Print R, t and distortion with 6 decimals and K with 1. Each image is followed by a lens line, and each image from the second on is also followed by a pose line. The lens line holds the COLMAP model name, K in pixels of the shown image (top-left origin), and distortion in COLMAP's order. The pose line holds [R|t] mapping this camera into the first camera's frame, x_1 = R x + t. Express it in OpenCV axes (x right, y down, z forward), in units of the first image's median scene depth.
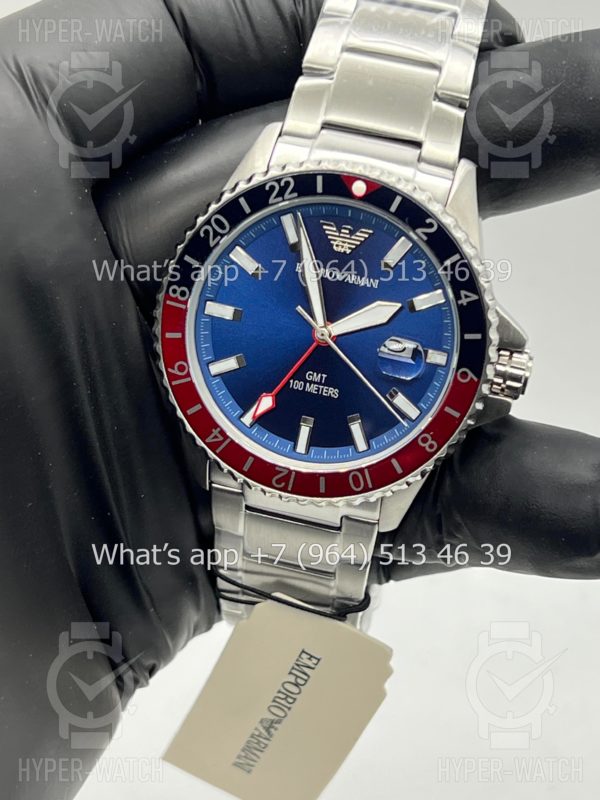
lens RADIAL K [[1808.0, 0, 285.2], [0, 1808.0, 401.0], [0, 0, 1]] dist [0.191398, -0.338943]
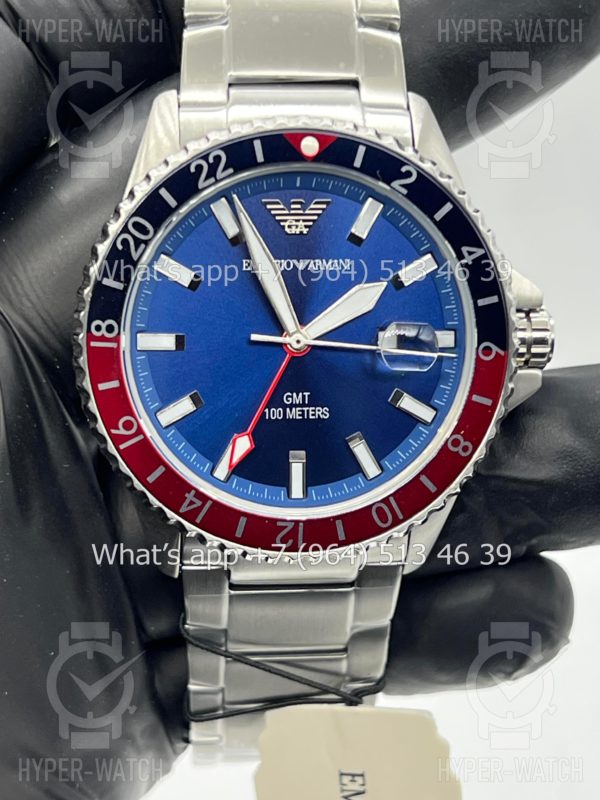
lens RADIAL K [[1808.0, 0, 285.2], [0, 1808.0, 401.0], [0, 0, 1]] dist [0.191398, -0.338943]
pose [[0.944889, -0.219580, 0.242837, -0.179070], [0.230605, 0.972889, -0.017580, 0.000537], [-0.232393, 0.072611, 0.969908, 0.248883]]
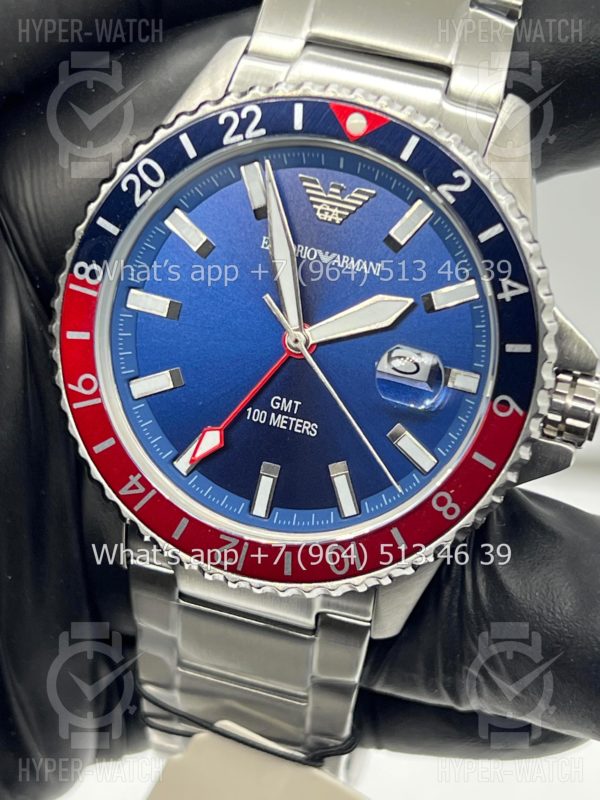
lens RADIAL K [[1808.0, 0, 285.2], [0, 1808.0, 401.0], [0, 0, 1]] dist [0.191398, -0.338943]
pose [[0.999141, 0.036145, -0.020266, 0.031128], [-0.037377, 0.997243, -0.064108, 0.029348], [0.017893, 0.064811, 0.997737, 0.324965]]
